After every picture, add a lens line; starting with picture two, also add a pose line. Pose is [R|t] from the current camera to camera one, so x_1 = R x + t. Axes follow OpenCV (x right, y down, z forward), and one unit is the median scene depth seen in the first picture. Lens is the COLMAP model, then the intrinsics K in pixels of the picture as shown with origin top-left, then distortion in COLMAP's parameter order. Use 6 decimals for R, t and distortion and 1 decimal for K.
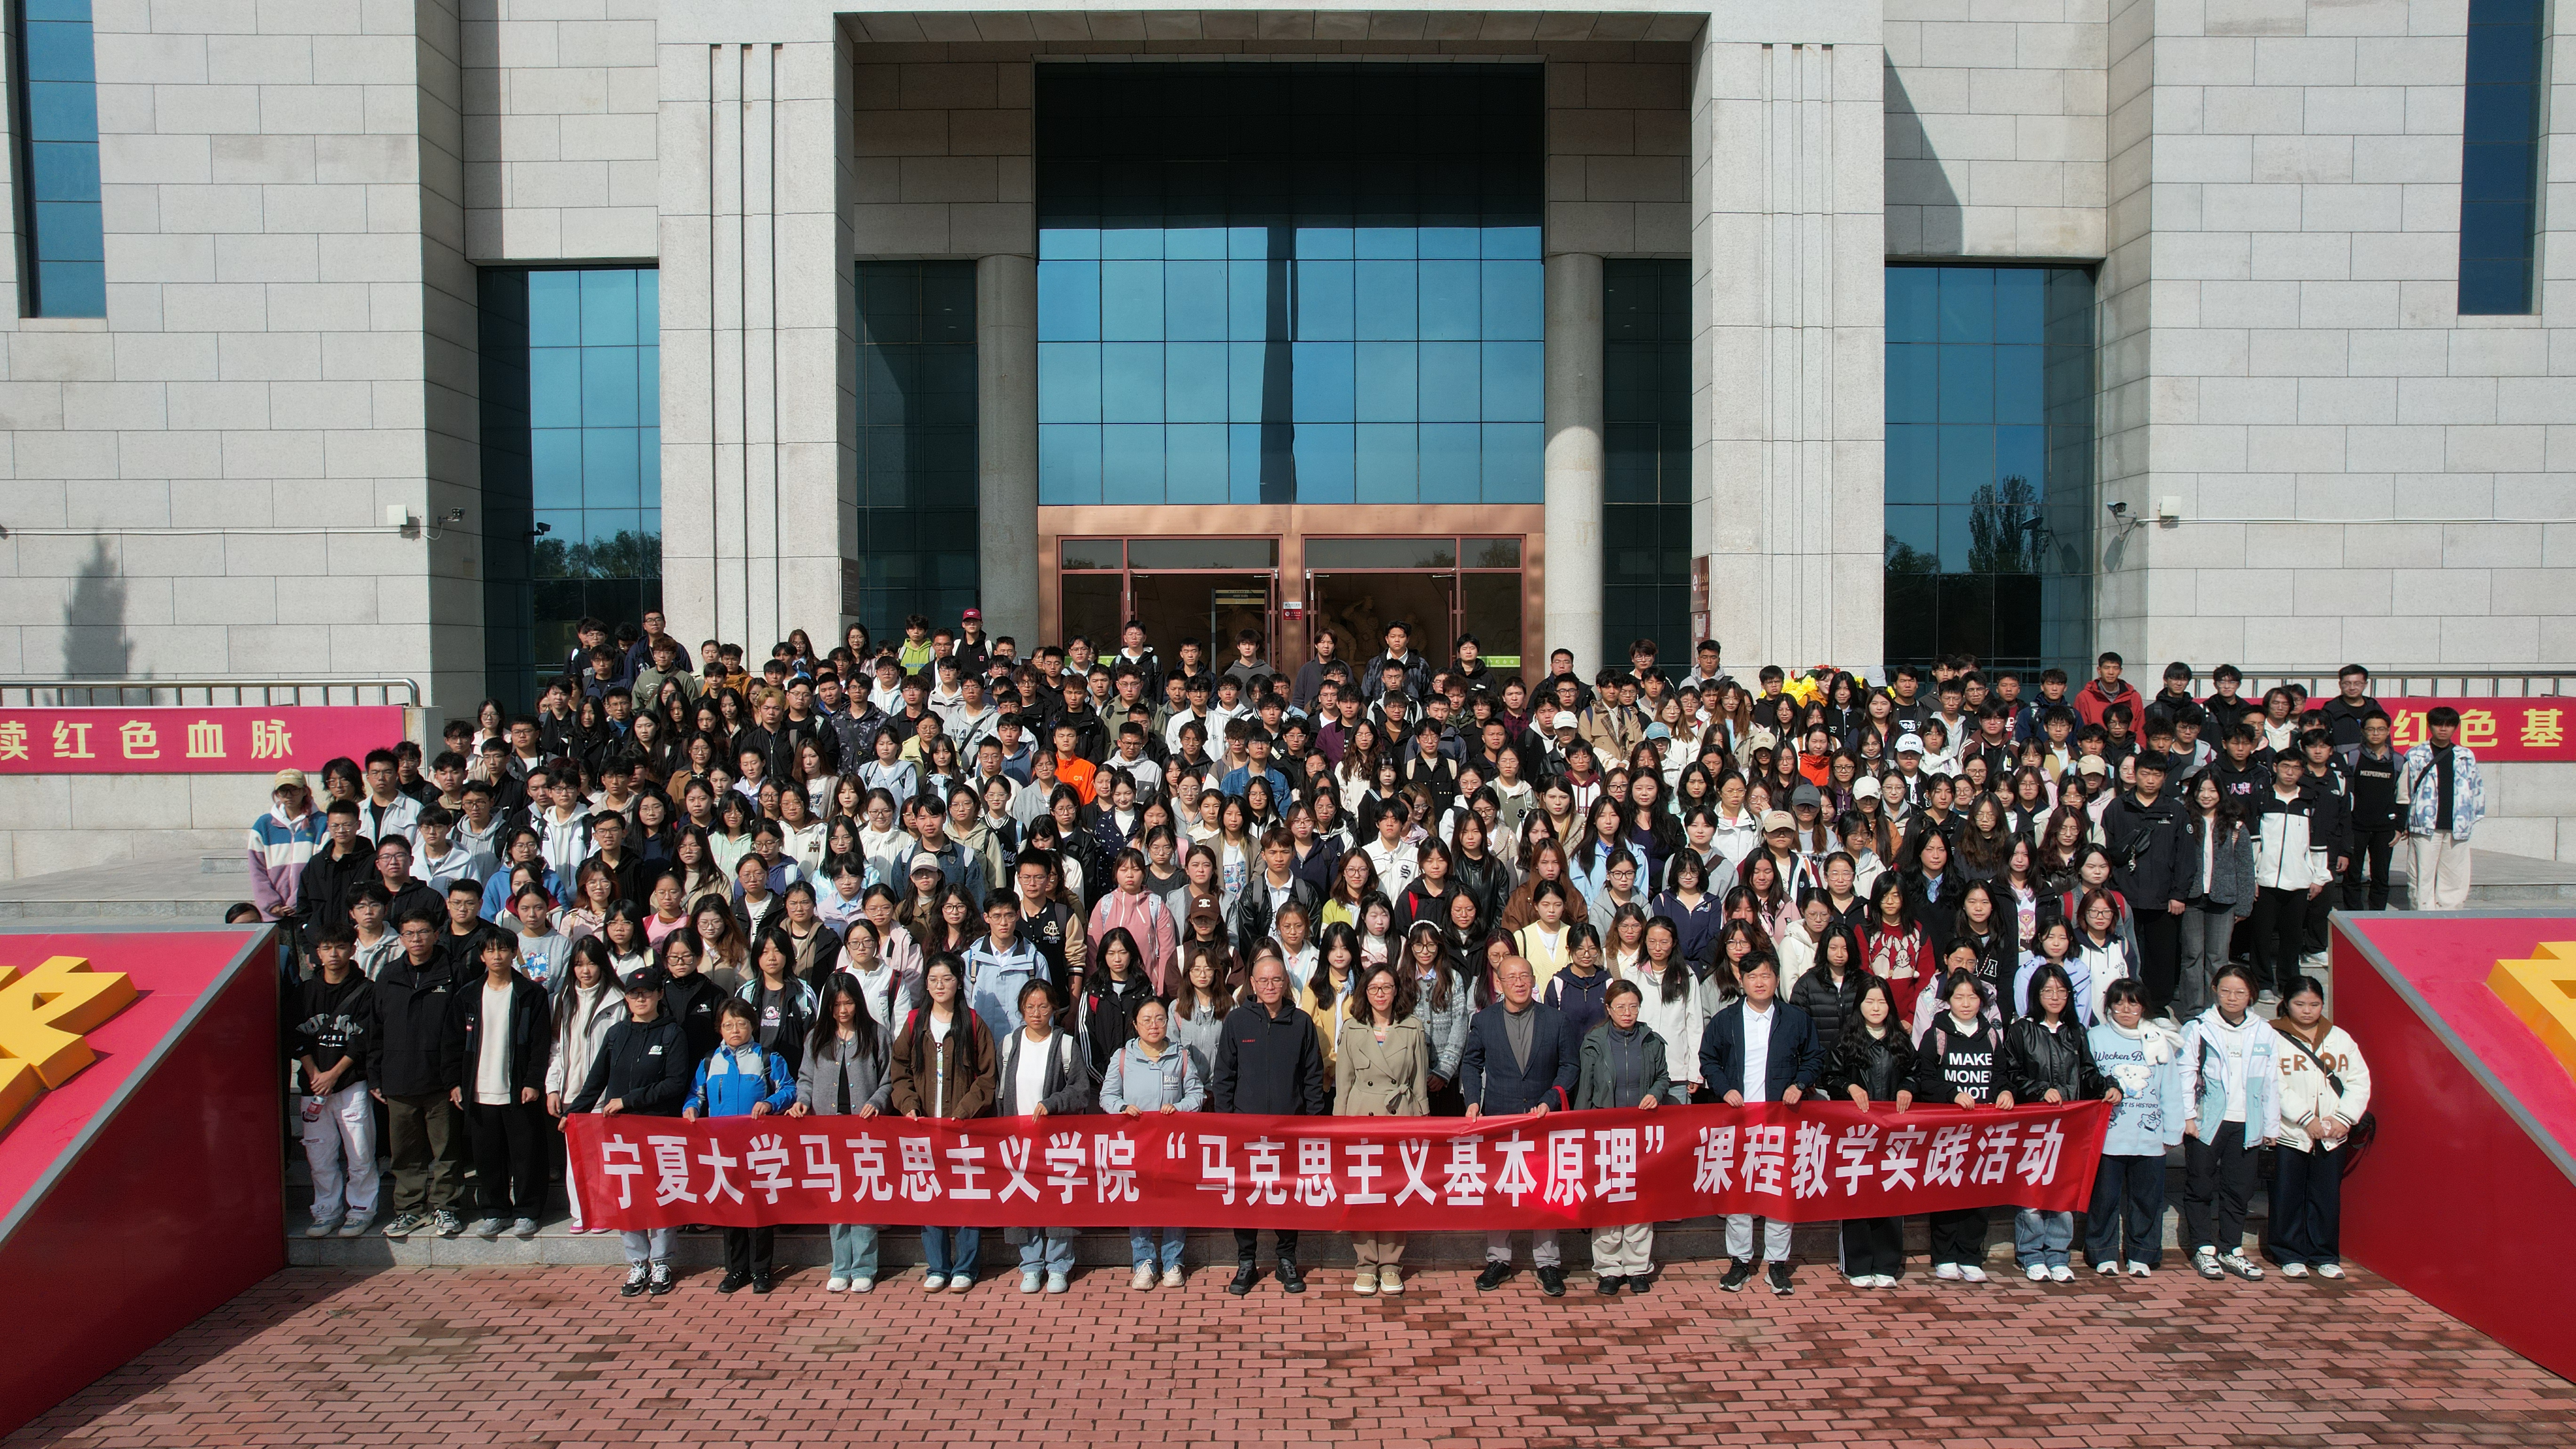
lens RADIAL K [[1617.3, 0, 1288.0], [0, 1617.3, 724.5], [0, 0, 1]] dist [-0.066441, 0.001706]
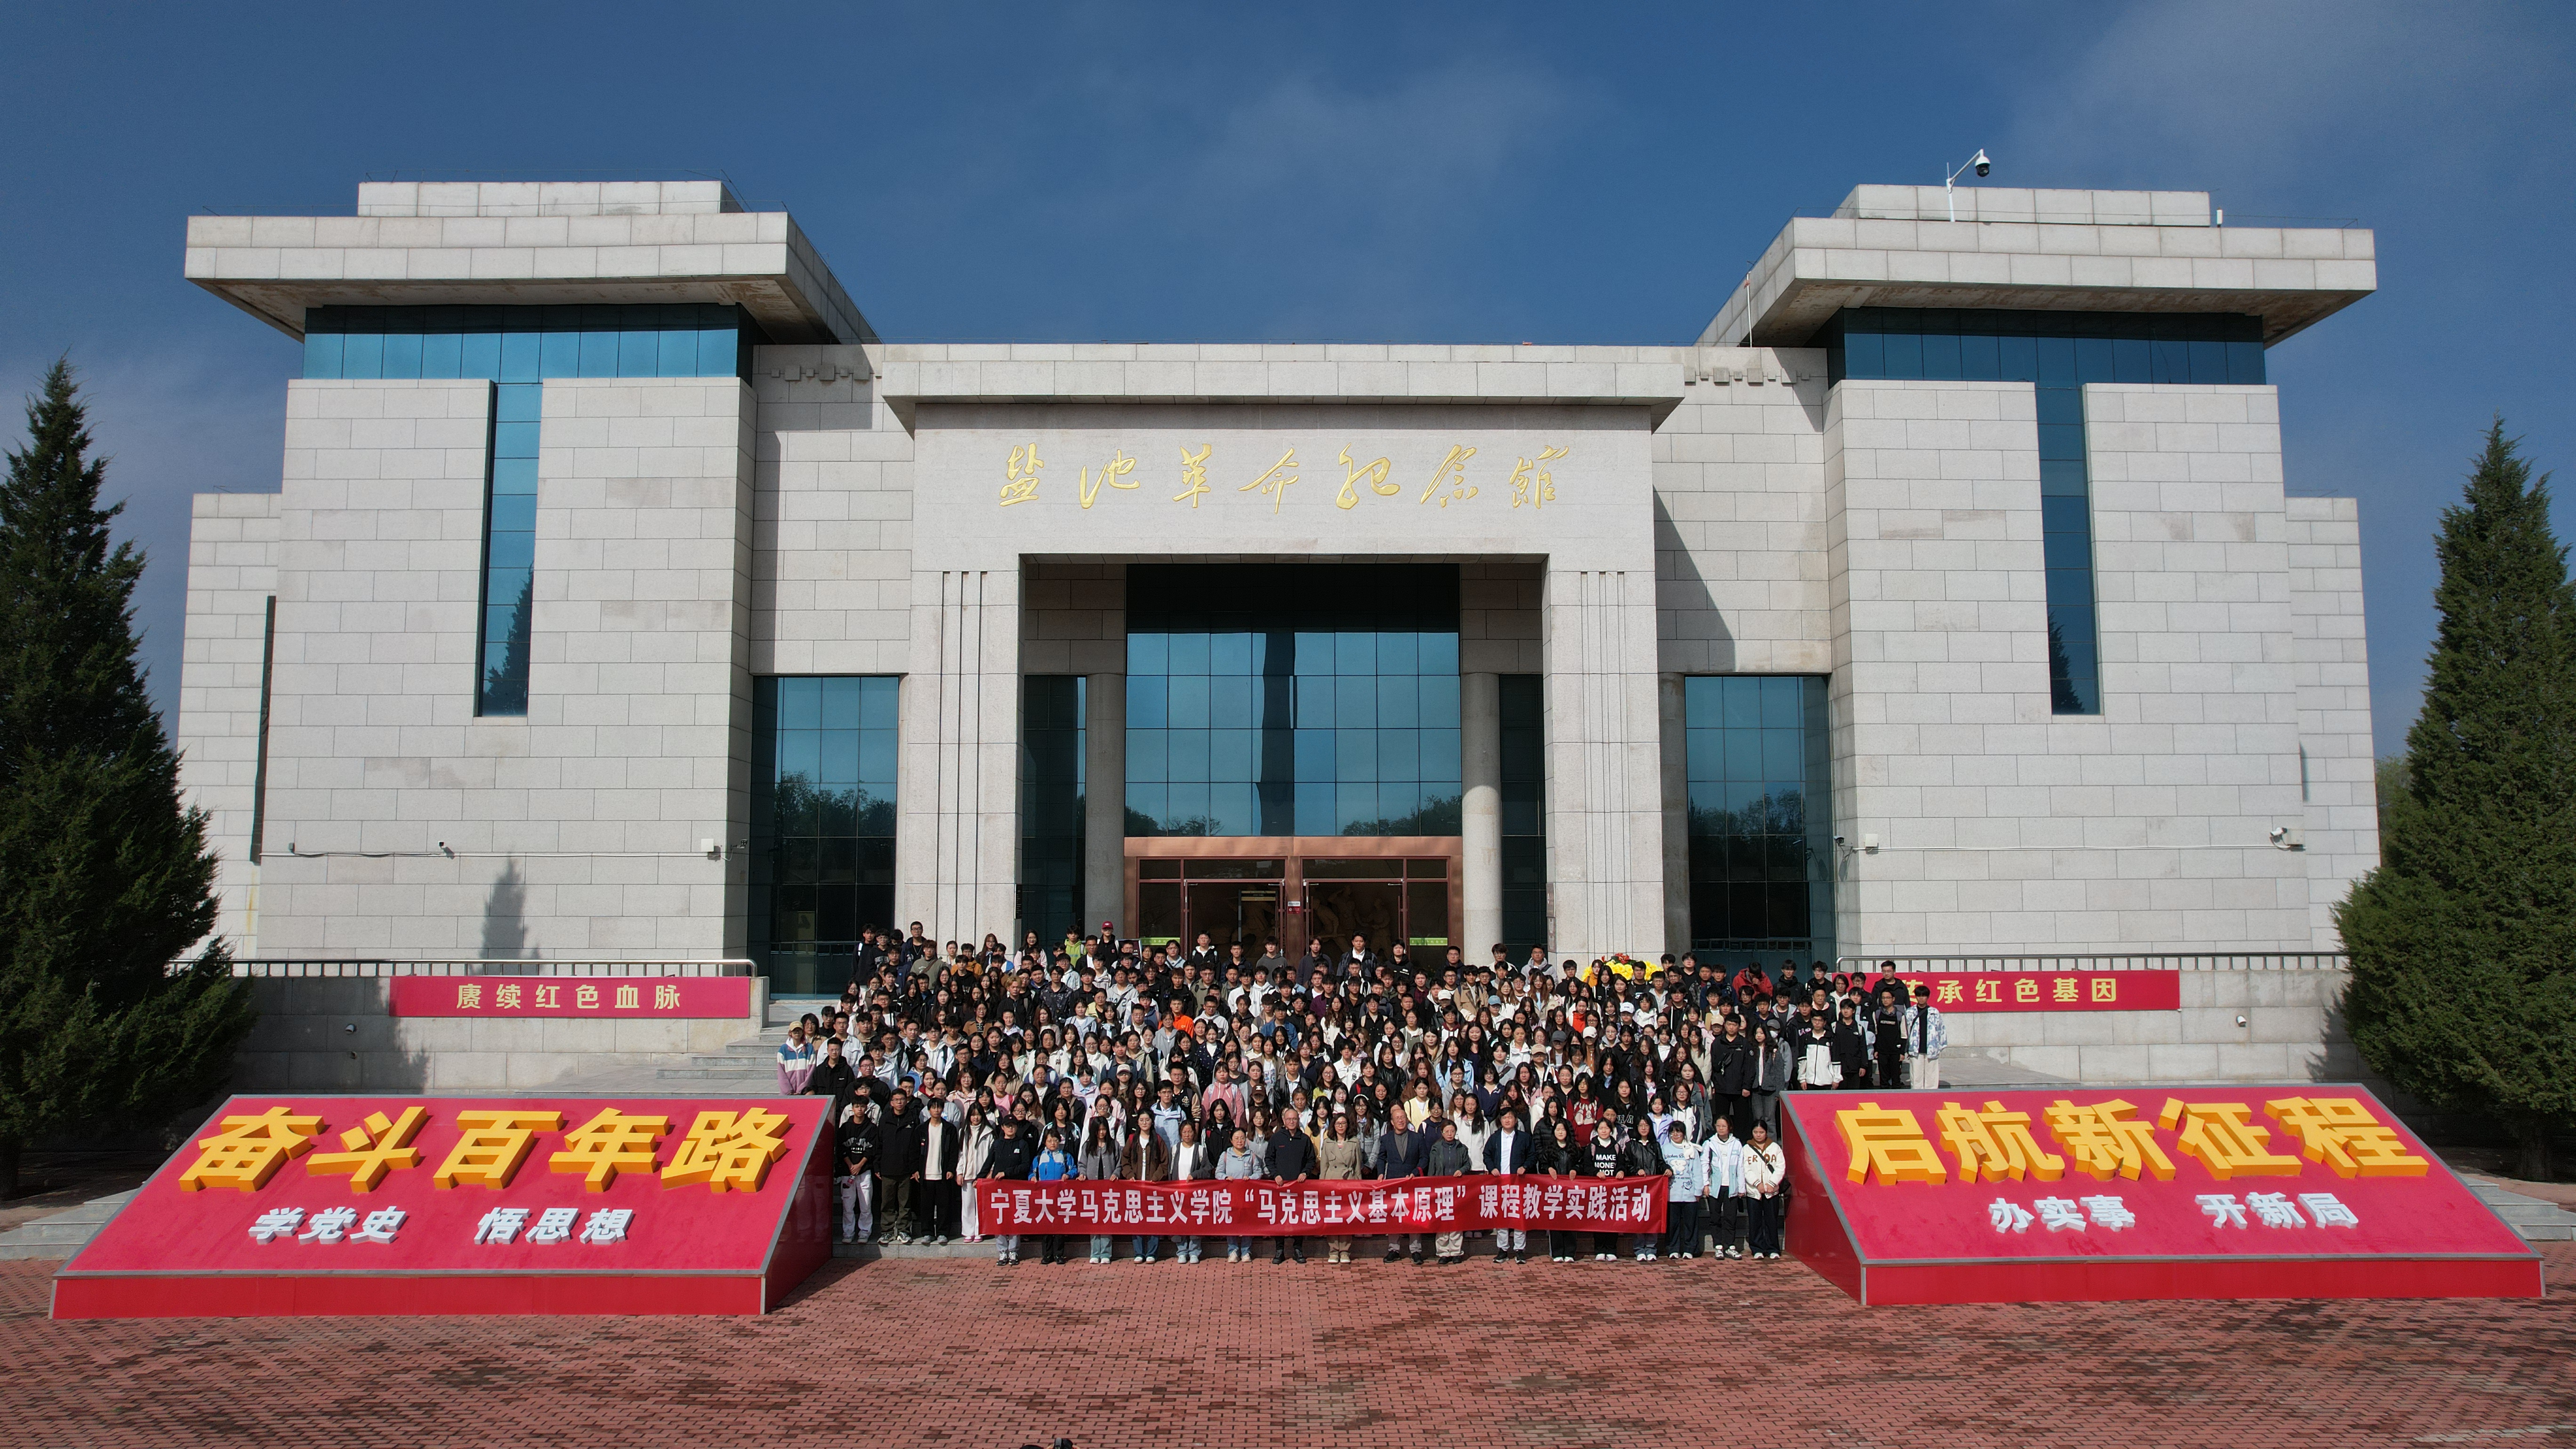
lens RADIAL K [[1617.3, 0, 1288.0], [0, 1617.3, 724.5], [0, 0, 1]] dist [-0.066441, 0.001706]
pose [[0.999985, 0.002089, 0.005060, -0.020989], [-0.001350, 0.989887, -0.141849, -0.052107], [-0.005305, 0.141840, 0.989875, -0.981508]]
